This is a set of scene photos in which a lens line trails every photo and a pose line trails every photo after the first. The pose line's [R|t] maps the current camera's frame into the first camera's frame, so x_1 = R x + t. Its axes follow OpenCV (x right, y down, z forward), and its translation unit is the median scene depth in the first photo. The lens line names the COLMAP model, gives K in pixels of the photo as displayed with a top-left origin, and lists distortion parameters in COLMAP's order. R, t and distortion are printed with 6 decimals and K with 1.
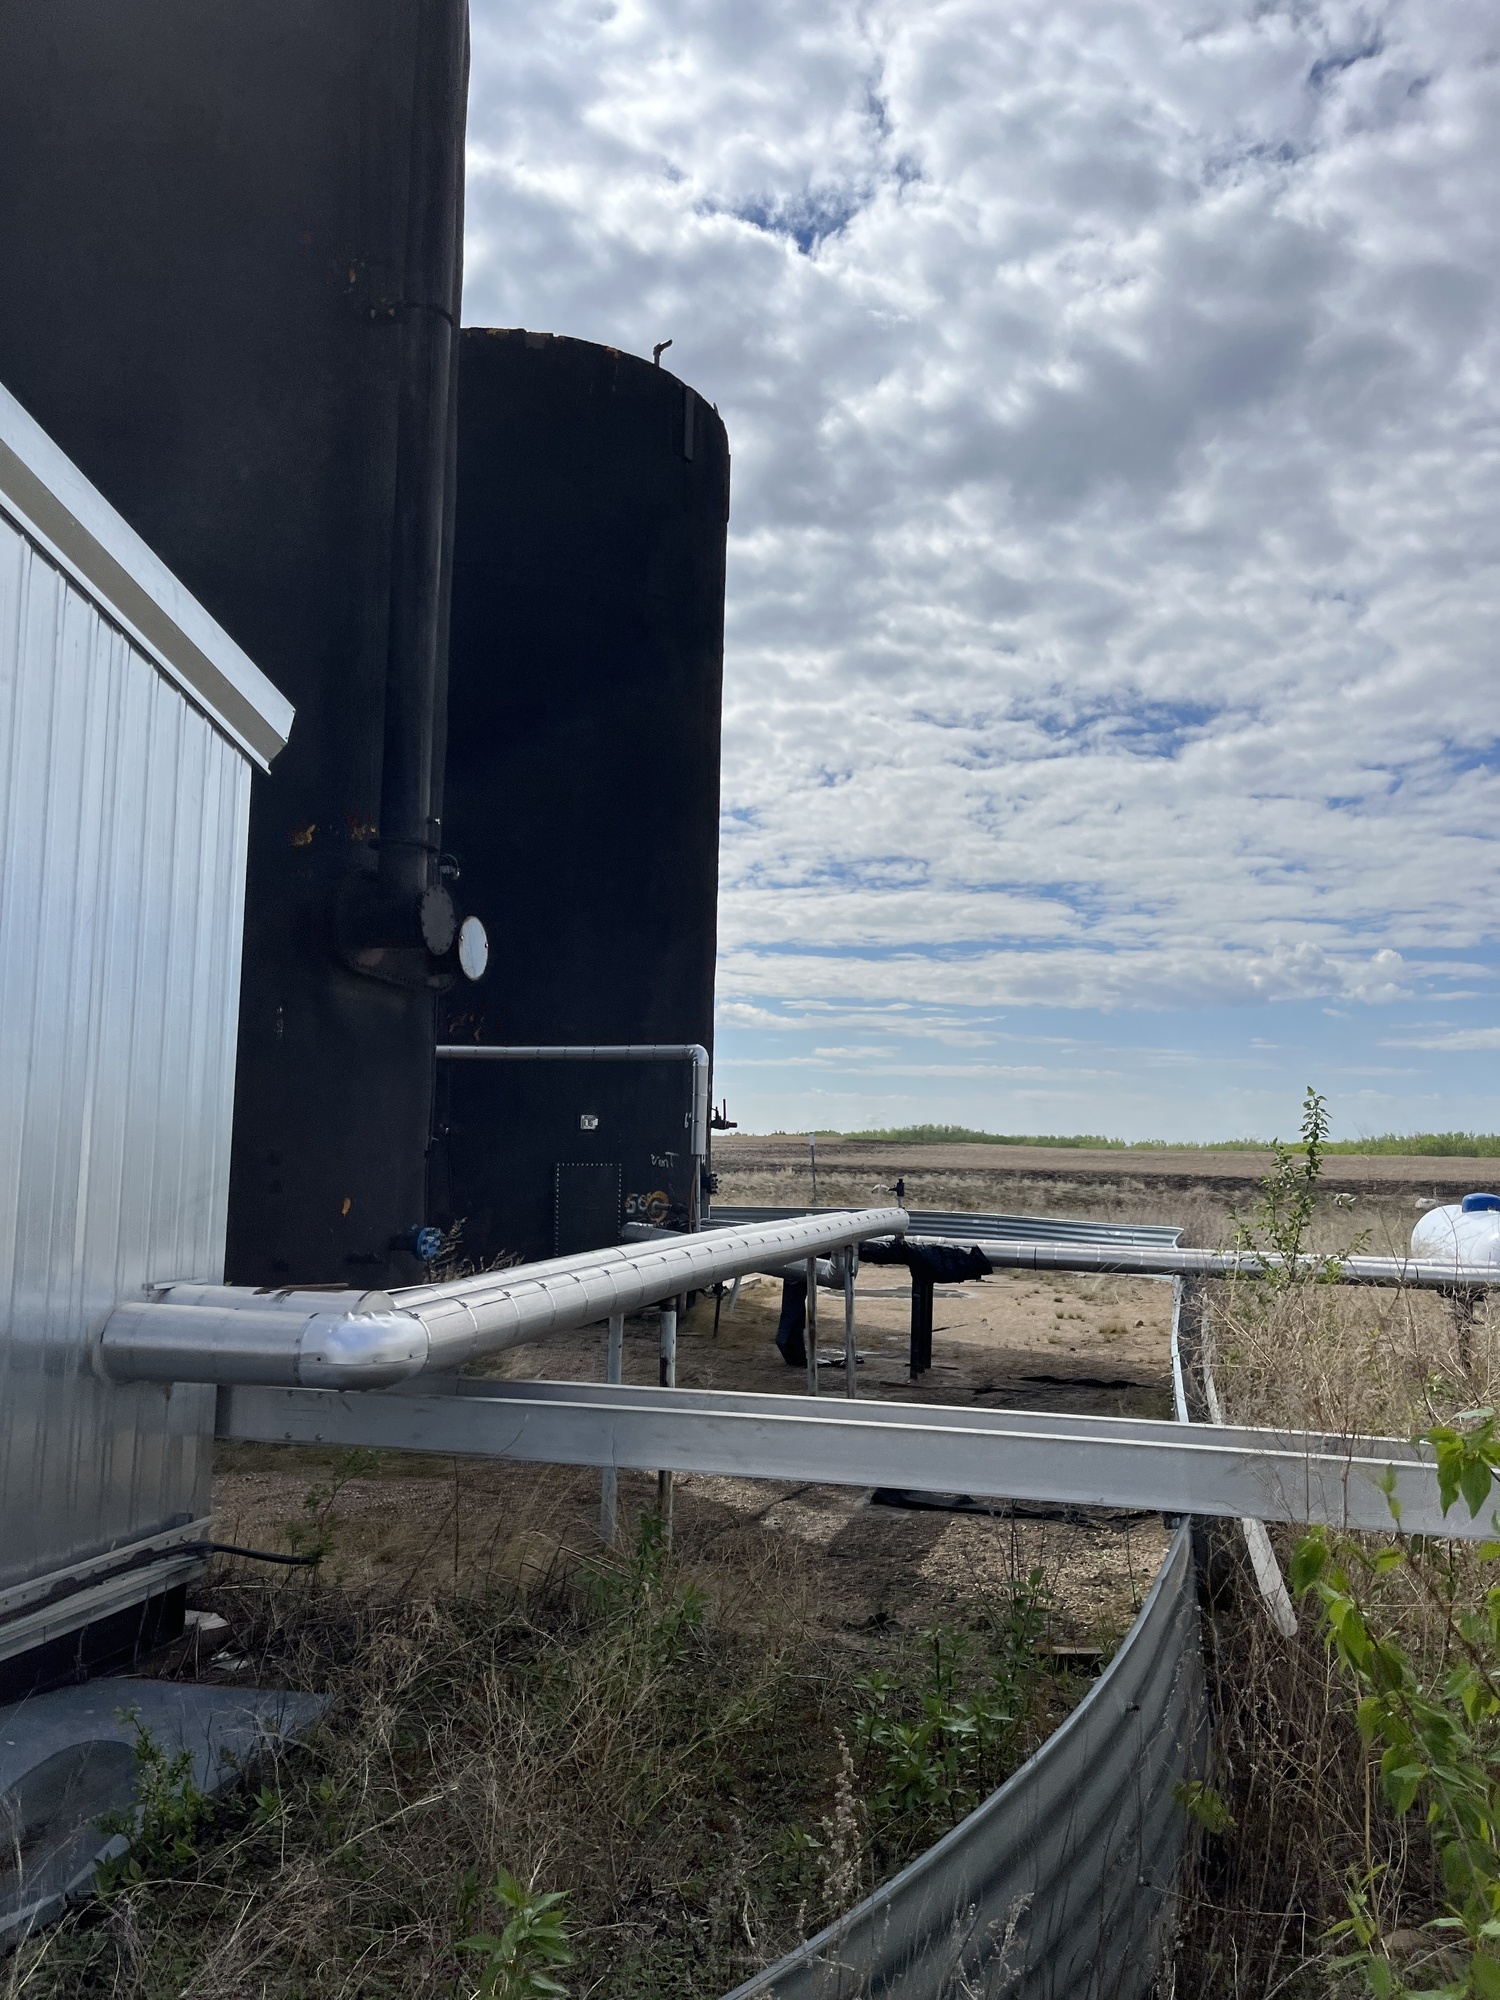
lens RADIAL K [[1533.9, 0, 758.0], [0, 1533.9, 1013.9], [0, 0, 1]] dist [0.045852, -0.068129]
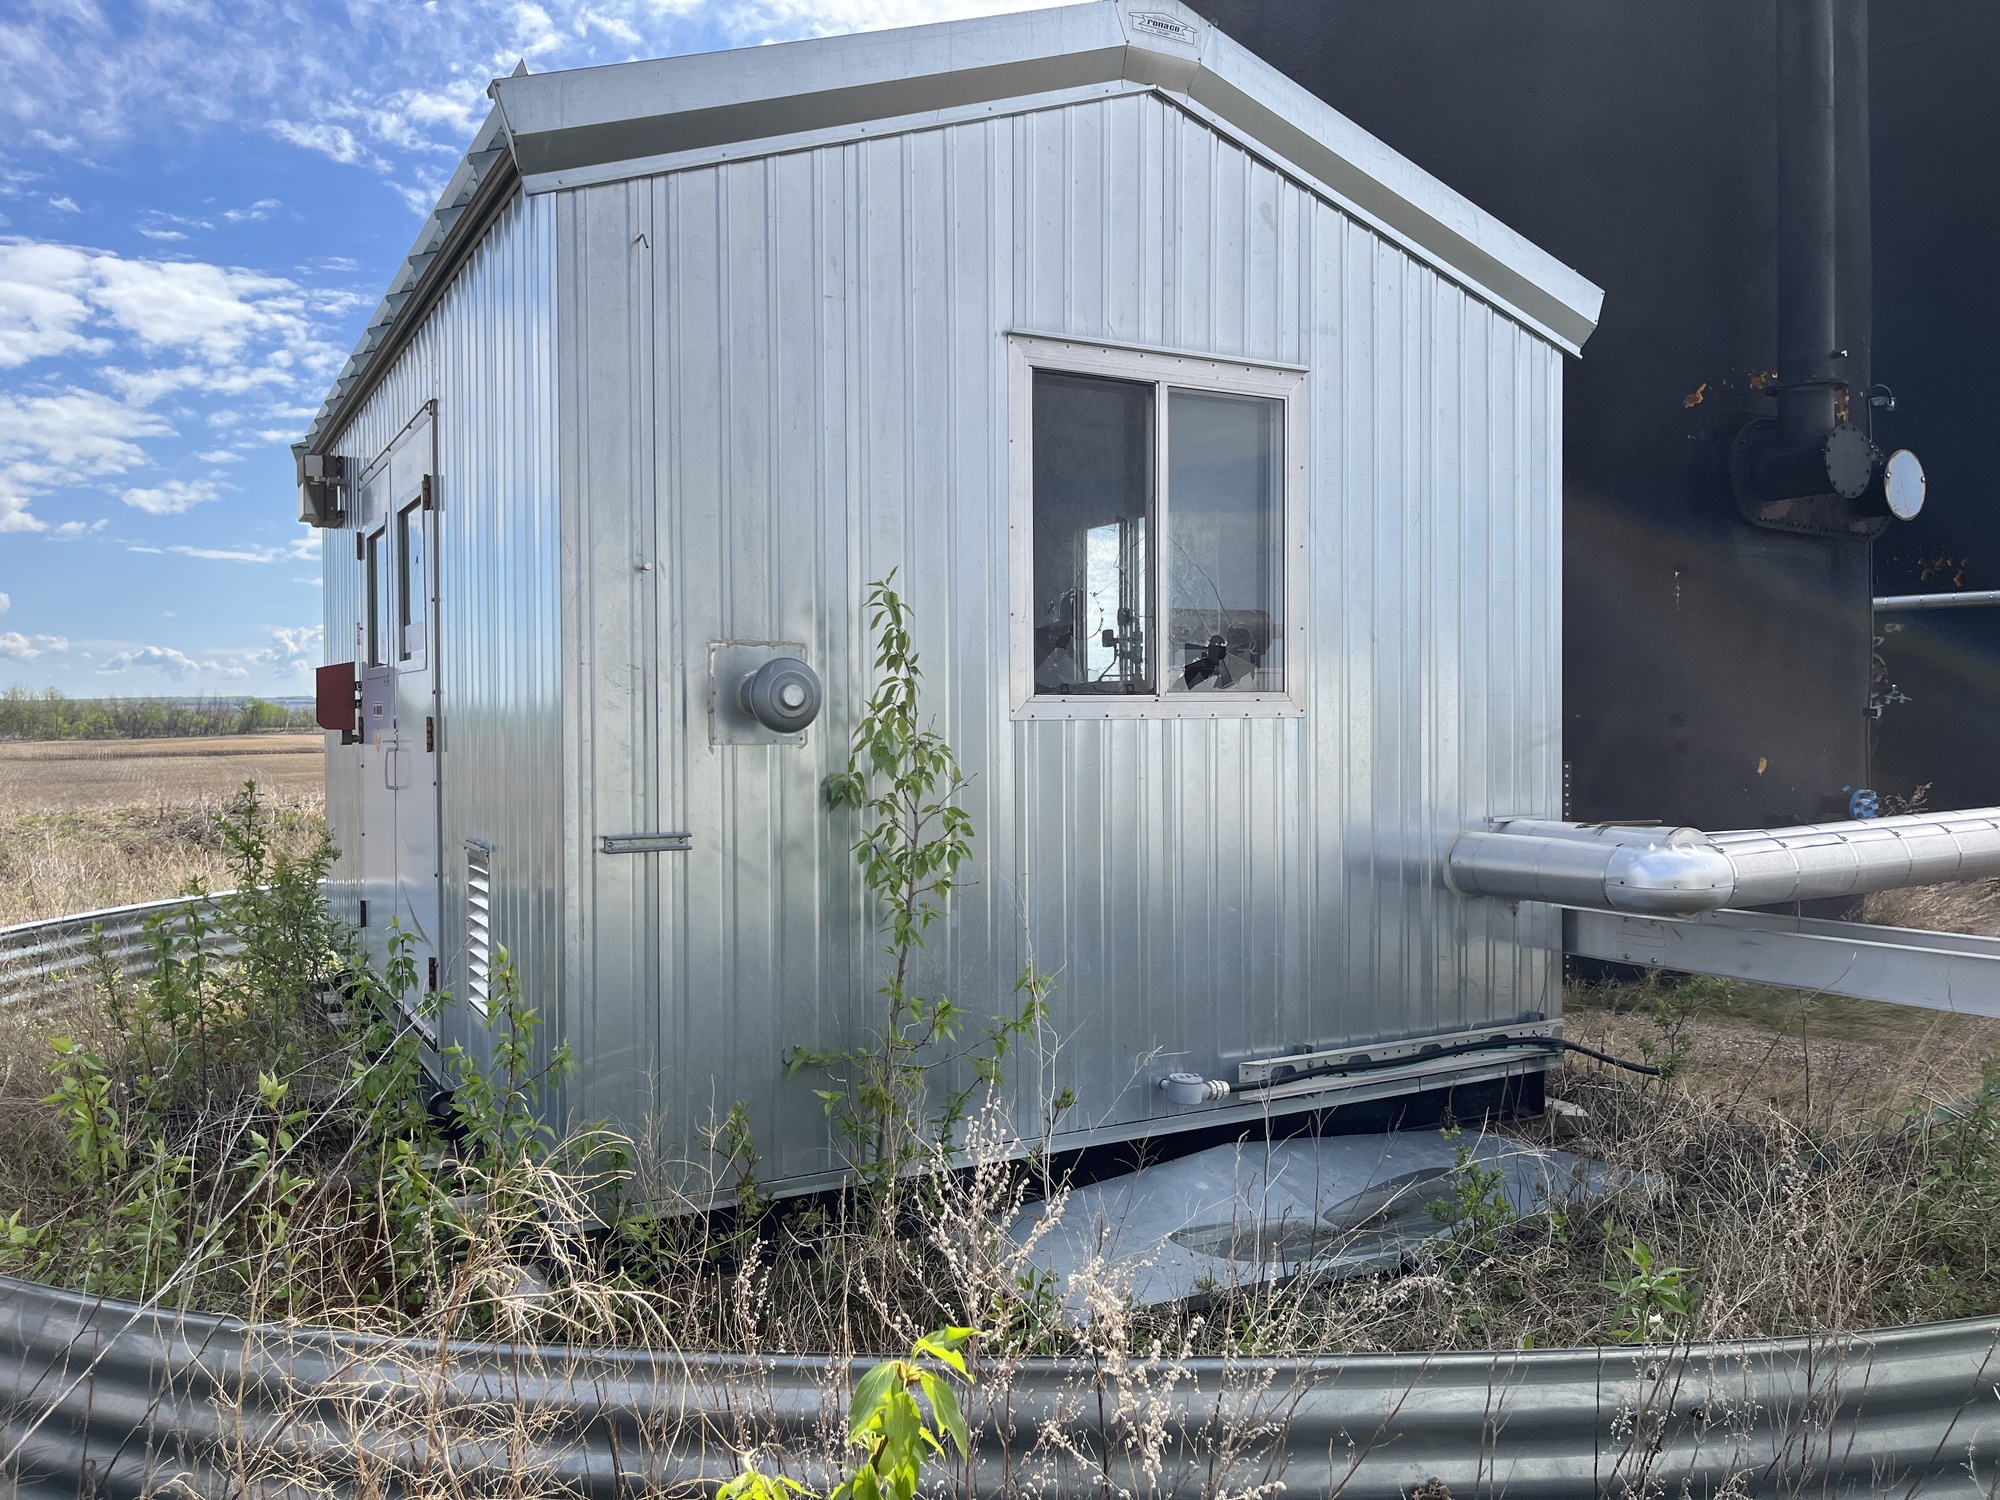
lens RADIAL K [[1533.9, 0, 1000.0], [0, 1533.9, 750.0], [0, 0, 1]] dist [0.045852, -0.068129]
pose [[0.720030, -0.014108, -0.693799, 0.150609], [0.086240, 0.993862, 0.069291, 0.008456], [0.688563, -0.109725, 0.716827, -0.099490]]
